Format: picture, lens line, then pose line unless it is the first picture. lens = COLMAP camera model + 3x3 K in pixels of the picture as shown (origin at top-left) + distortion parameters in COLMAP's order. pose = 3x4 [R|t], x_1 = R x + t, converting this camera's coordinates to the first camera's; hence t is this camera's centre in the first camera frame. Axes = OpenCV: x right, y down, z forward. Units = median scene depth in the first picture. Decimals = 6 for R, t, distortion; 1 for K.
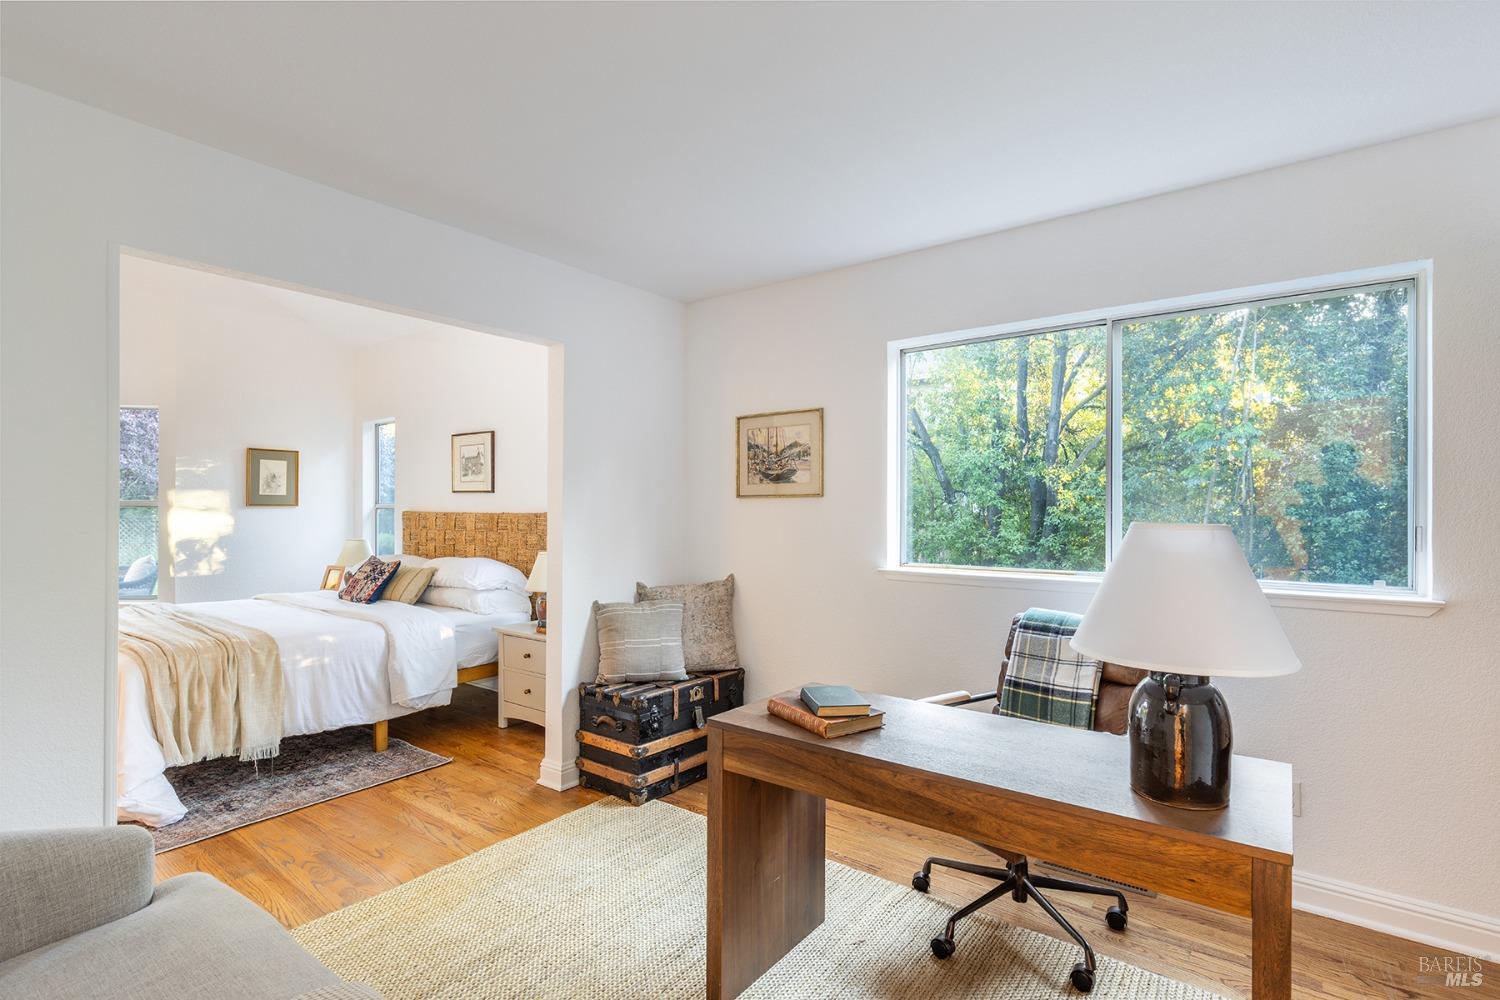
lens RADIAL K [[712.1, 0, 741.3], [0, 712.1, 506.6], [0, 0, 1]] dist [-0.000685, -0.000338]
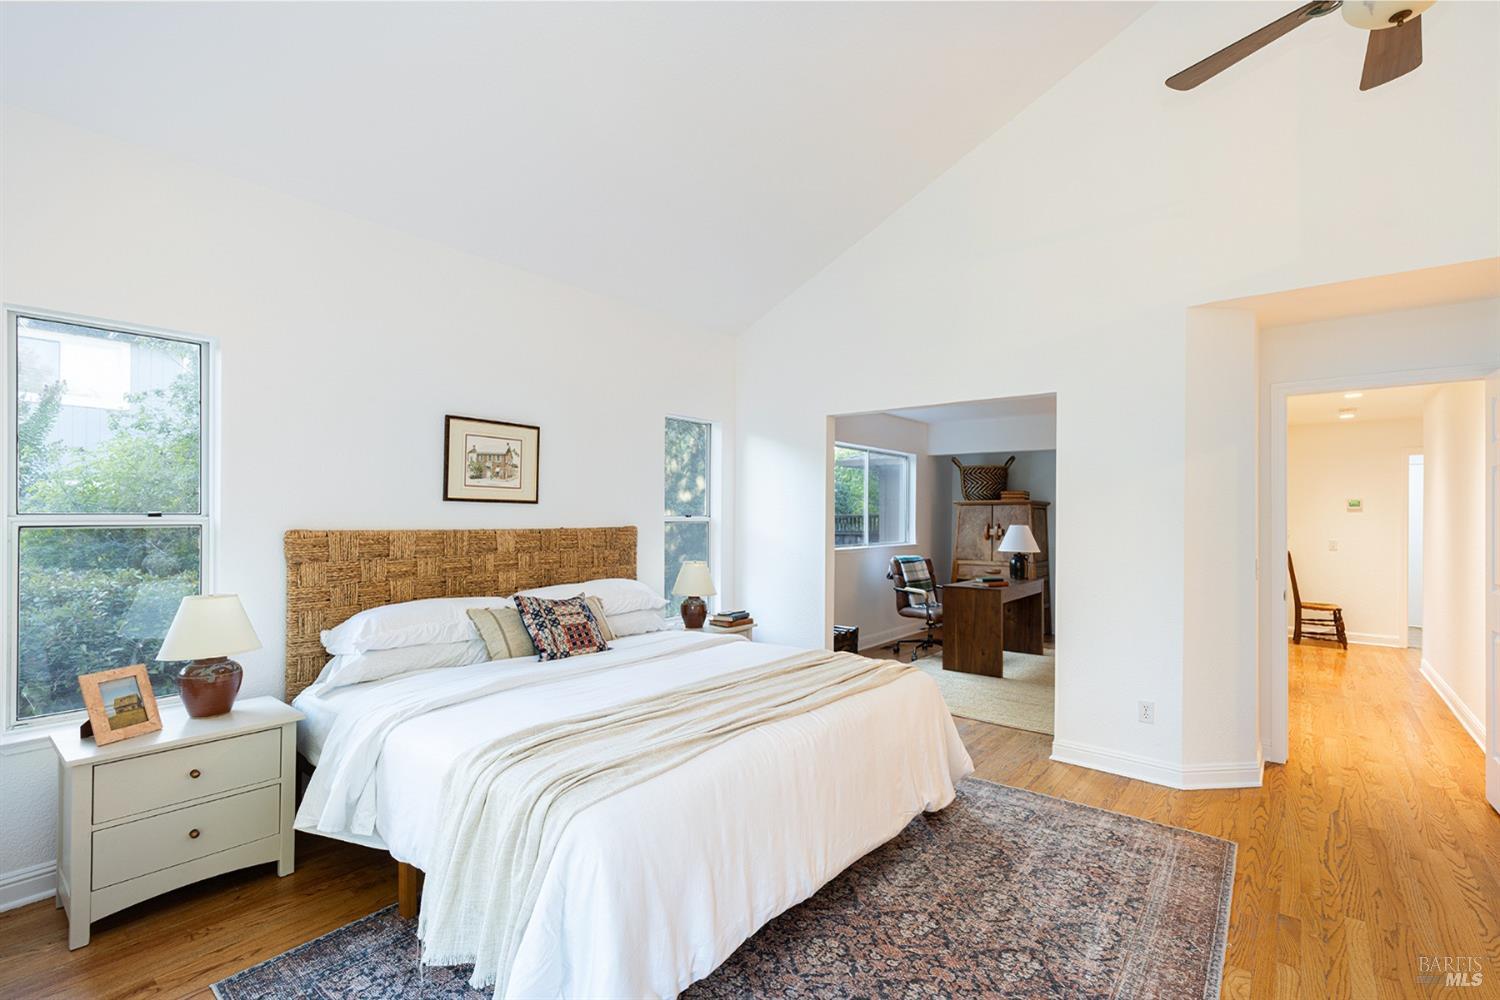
lens RADIAL K [[680.1, 0, 776.8], [0, 680.1, 513.8], [0, 0, 1]] dist [0.006094, -0.000822]
pose [[0.009349, -0.001235, 0.999956, -1.232987], [-0.007348, 0.999972, 0.001303, -0.012090], [-0.999929, -0.007360, 0.009339, 0.798352]]
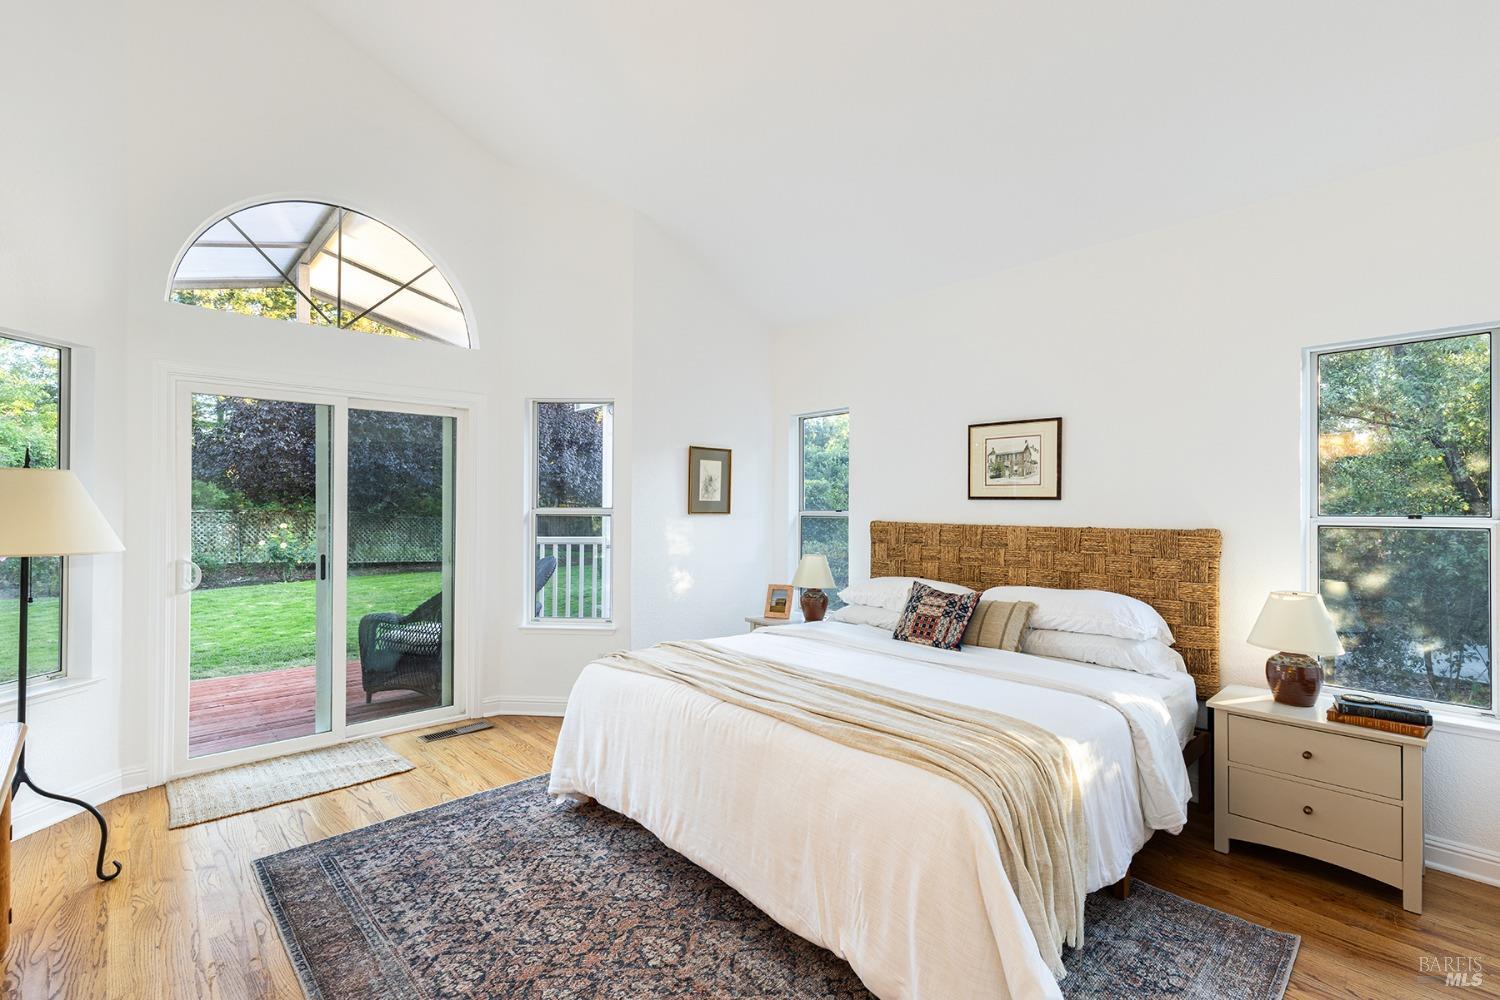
lens RADIAL K [[680.1, 0, 748.8], [0, 680.1, 505.8], [0, 0, 1]] dist [0.006094, -0.000822]
pose [[0.983987, 0.003712, -0.178203, -0.600136], [-0.004147, 0.999989, -0.002066, -0.011515], [0.178194, 0.002771, 0.983992, 0.260783]]
